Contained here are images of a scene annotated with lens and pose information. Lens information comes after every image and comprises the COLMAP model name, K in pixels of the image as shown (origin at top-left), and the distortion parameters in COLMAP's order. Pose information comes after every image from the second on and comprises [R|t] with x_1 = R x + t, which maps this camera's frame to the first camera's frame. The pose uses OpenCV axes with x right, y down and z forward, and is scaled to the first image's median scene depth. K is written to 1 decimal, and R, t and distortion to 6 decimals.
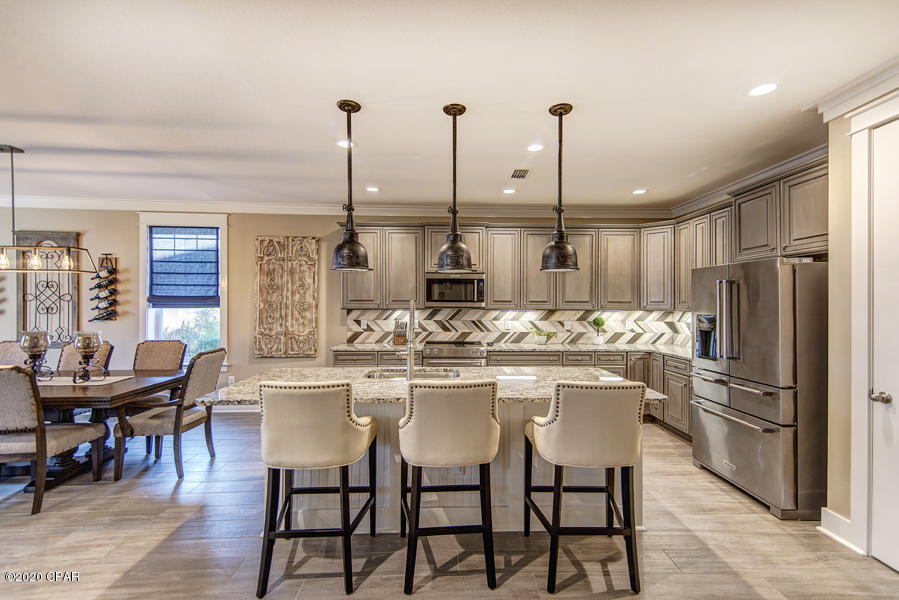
lens RADIAL K [[394.8, 0, 453.0], [0, 394.8, 299.6], [0, 0, 1]] dist [0.047382, -0.002529]
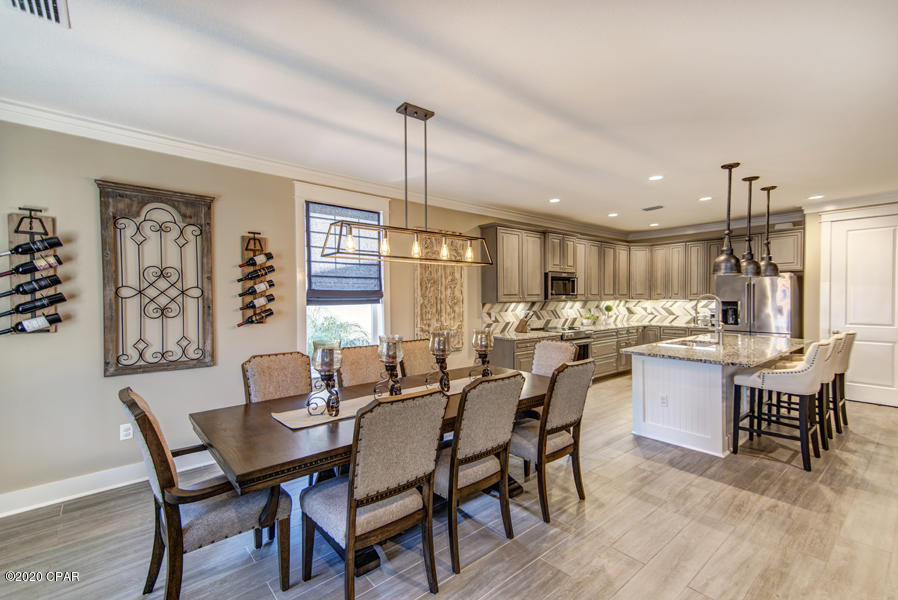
lens RADIAL K [[394.3, 0, 445.3], [0, 394.3, 297.0], [0, 0, 1]] dist [0.047382, -0.002529]
pose [[0.784626, -0.009139, 0.619902, -0.999474], [0.003716, 0.999943, 0.010037, -0.002666], [-0.619958, -0.005571, 0.784615, 0.225973]]
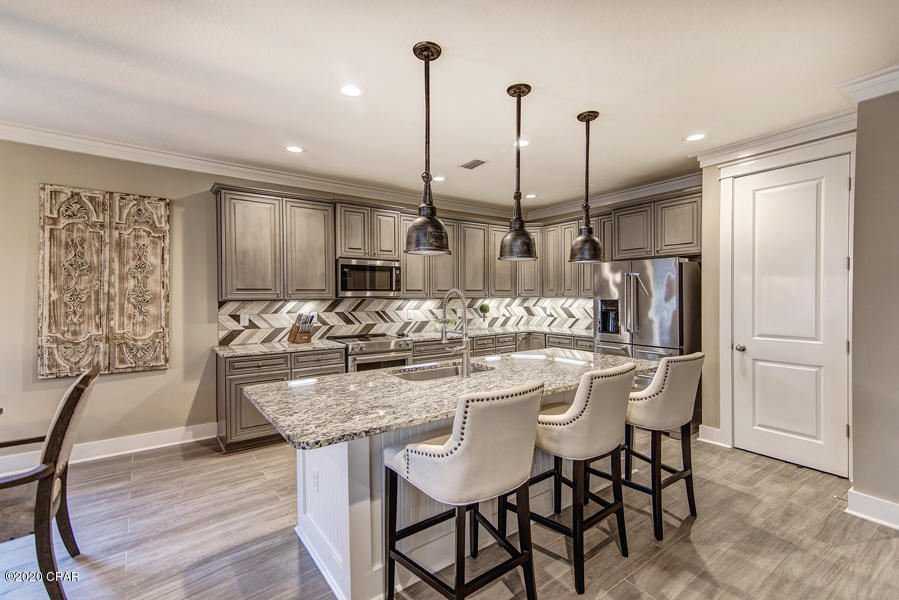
lens RADIAL K [[394.8, 0, 445.1], [0, 394.8, 297.5], [0, 0, 1]] dist [0.047382, -0.002529]
pose [[0.838041, -0.010975, 0.545498, -0.324232], [-0.000042, 0.999796, 0.020179, 0.002878], [-0.545608, -0.016934, 0.837869, 0.133723]]
